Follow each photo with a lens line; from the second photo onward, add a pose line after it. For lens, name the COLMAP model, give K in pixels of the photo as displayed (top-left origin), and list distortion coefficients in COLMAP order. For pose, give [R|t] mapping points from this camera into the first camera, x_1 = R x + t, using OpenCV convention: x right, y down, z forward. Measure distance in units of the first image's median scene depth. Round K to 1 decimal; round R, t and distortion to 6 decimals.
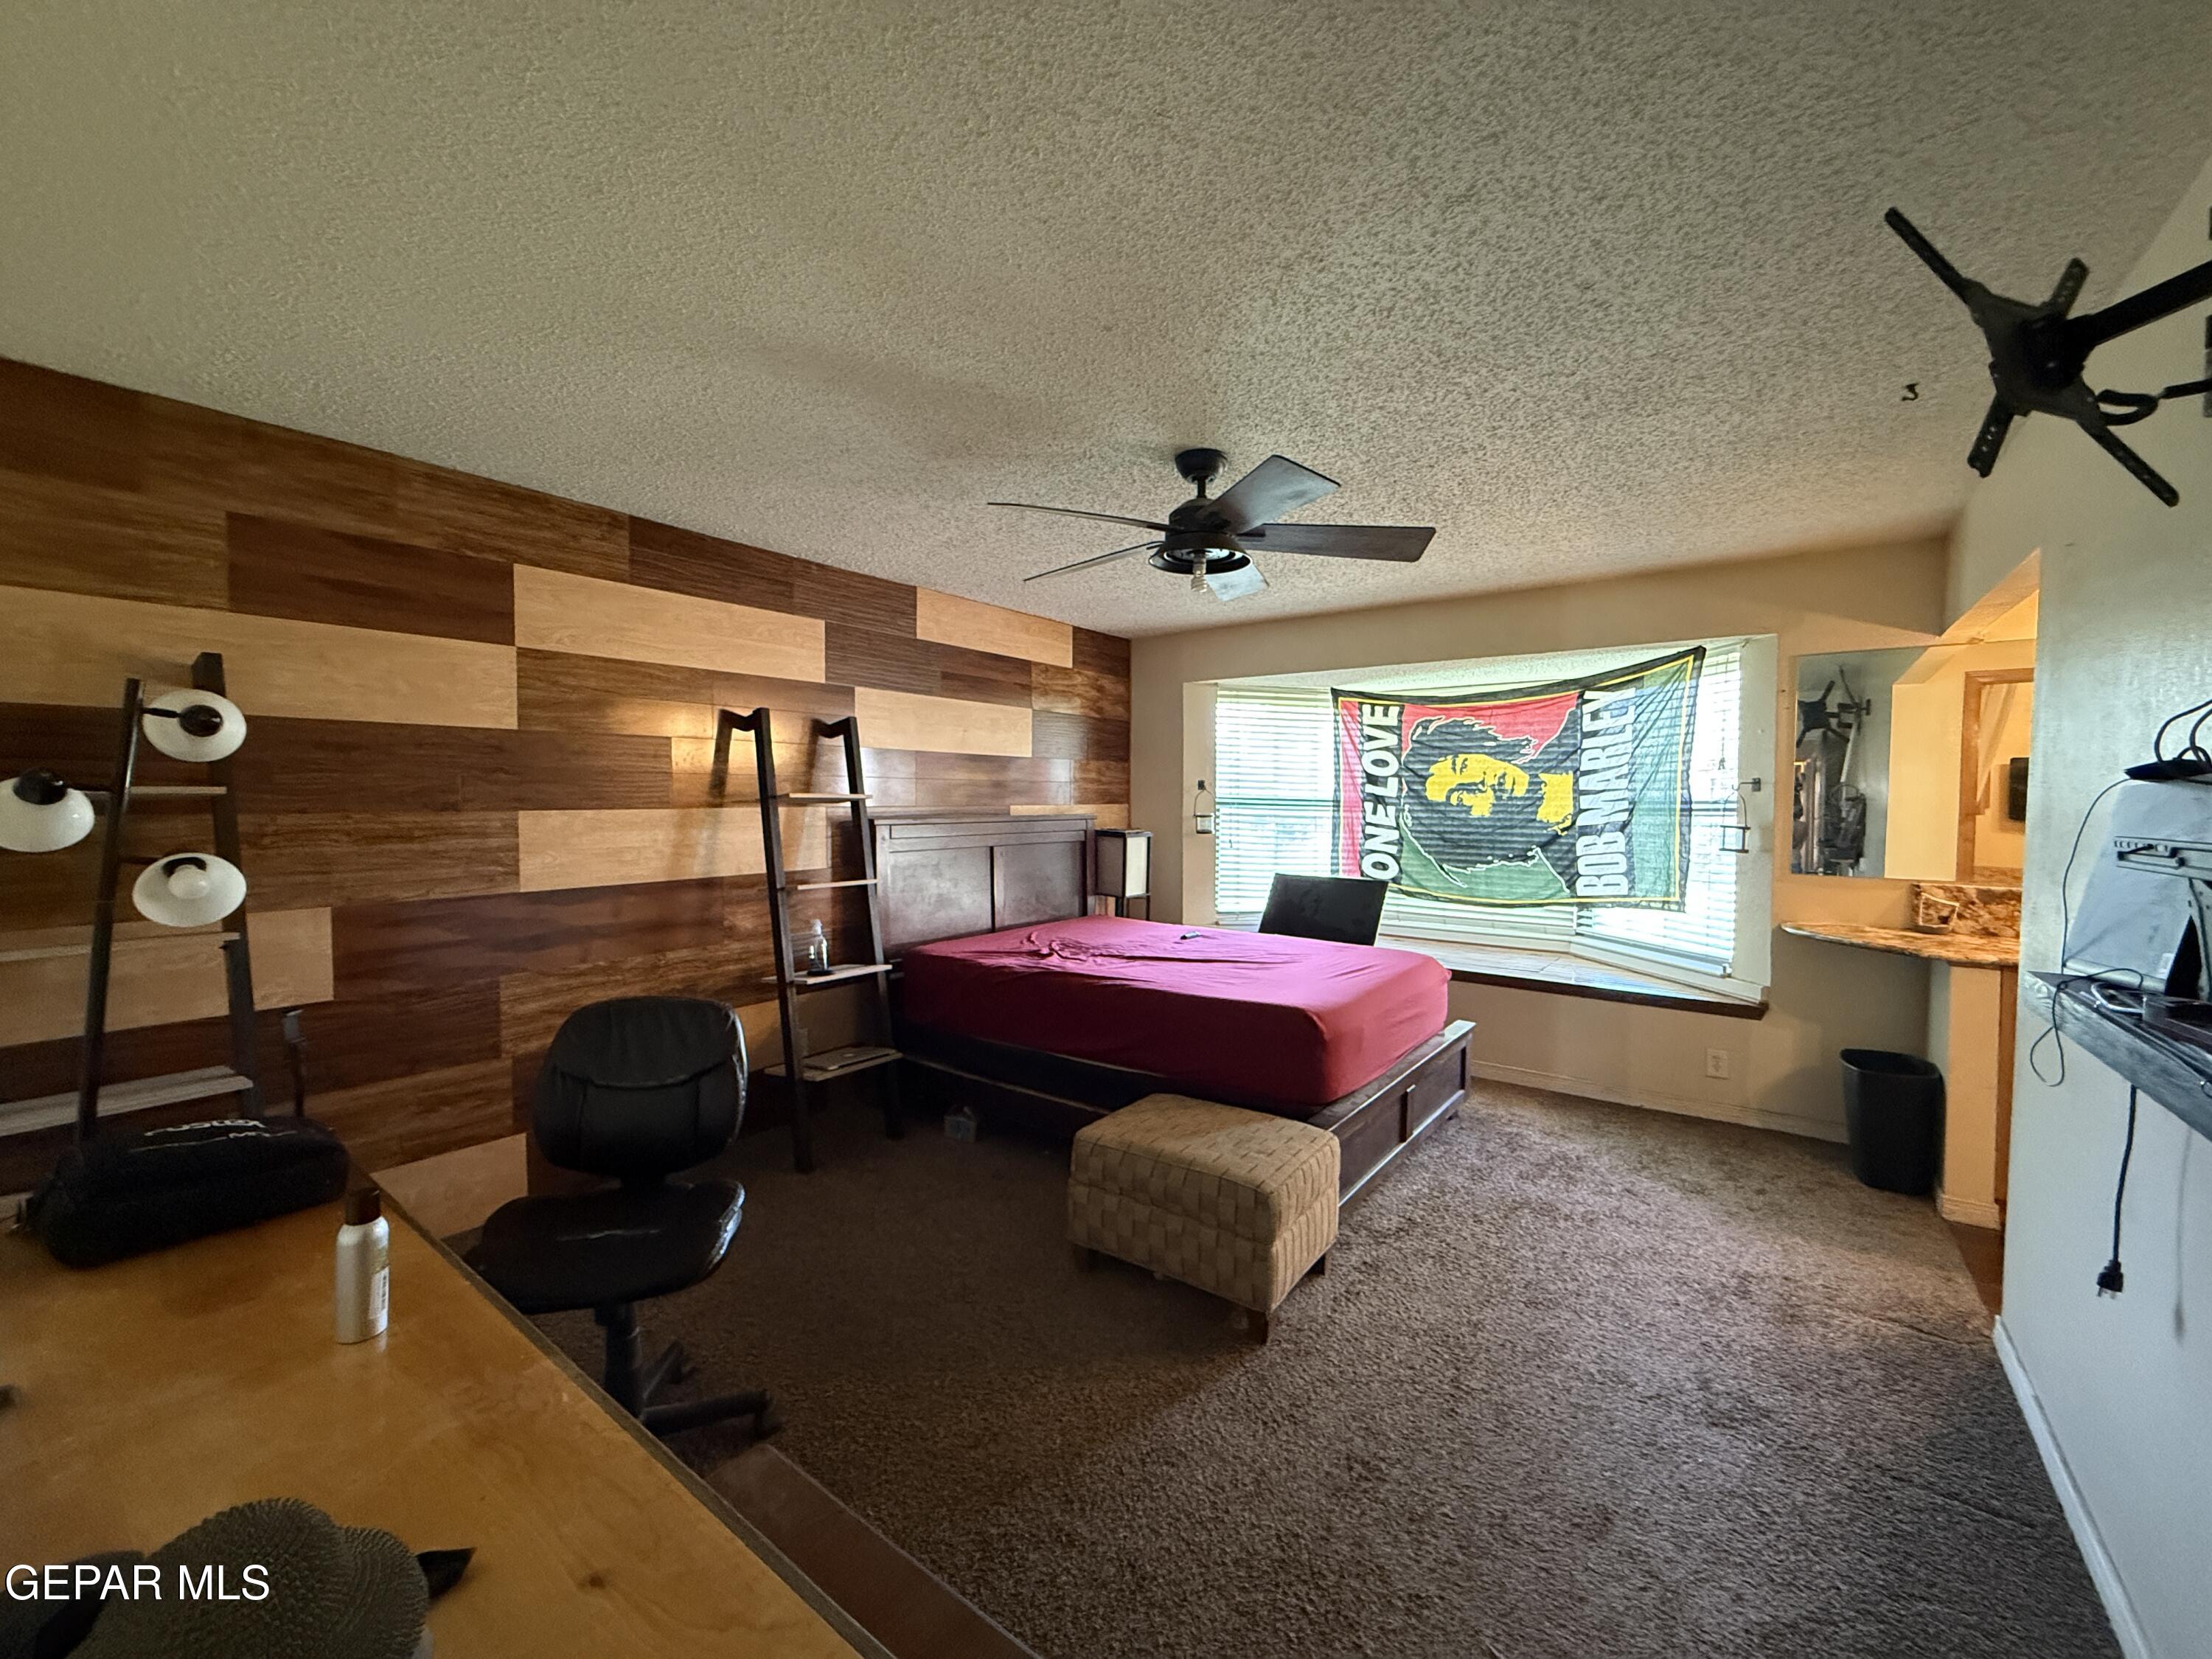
lens RADIAL K [[882.3, 0, 1102.4], [0, 882.3, 830.5], [0, 0, 1]] dist [-0.002196, -0.000124]
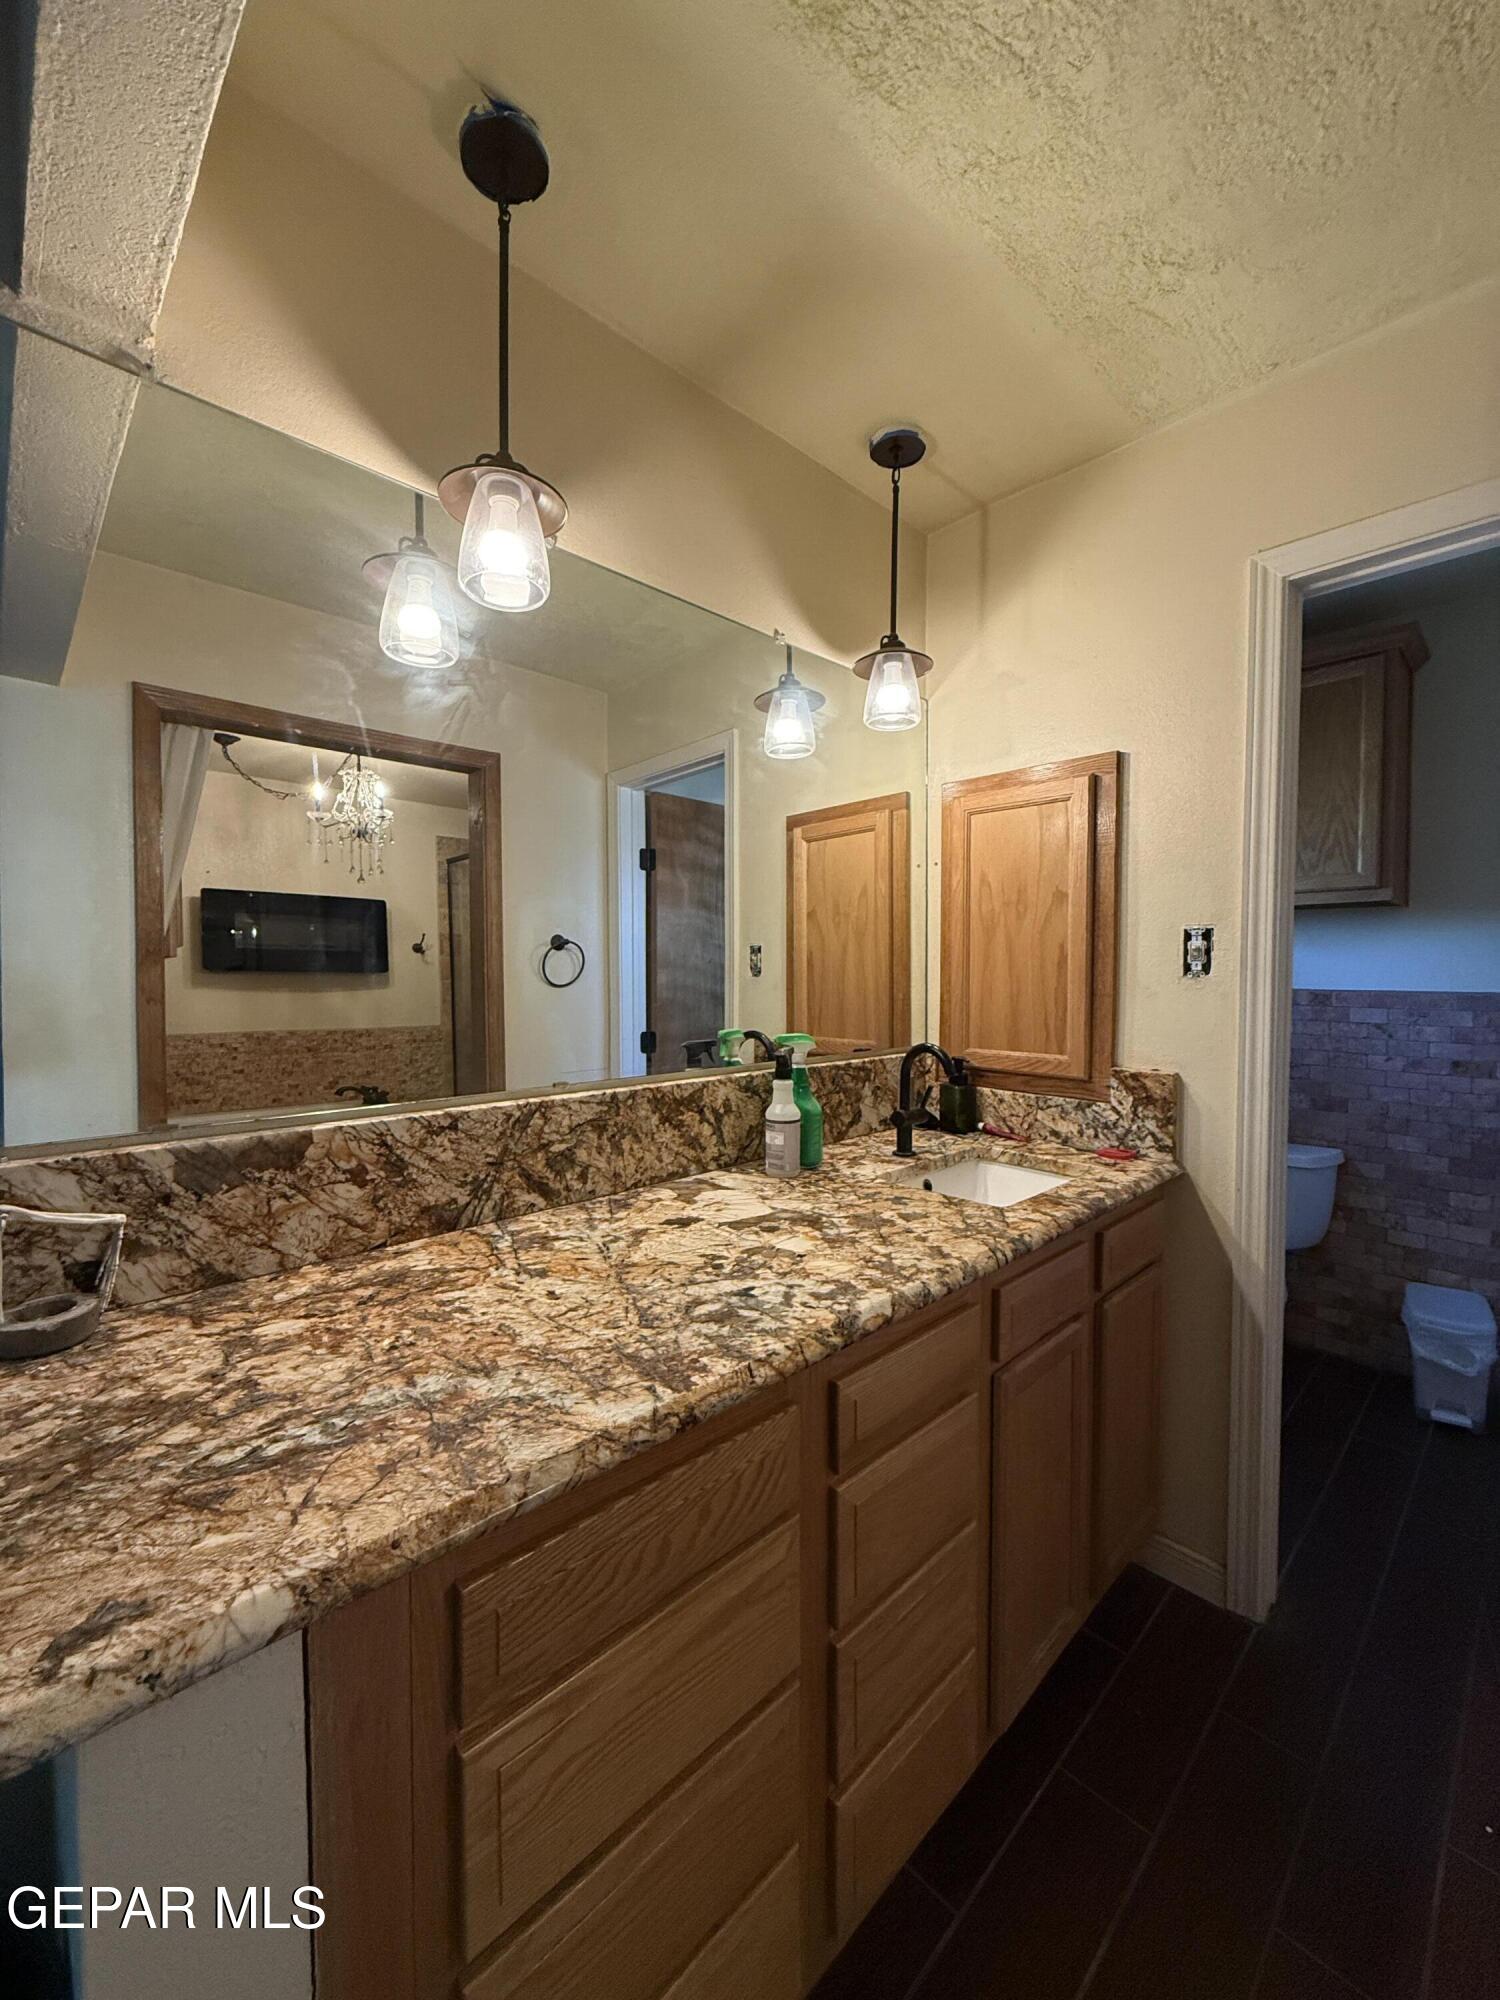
lens RADIAL K [[797.8, 0, 748.3], [0, 797.8, 1000.2], [0, 0, 1]] dist [-0.002196, -0.000124]
pose [[0.156539, -0.039474, 0.986883, 0.735052], [0.032178, 0.998874, 0.034849, 0.007803], [-0.987148, 0.026300, 0.157633, 0.739726]]
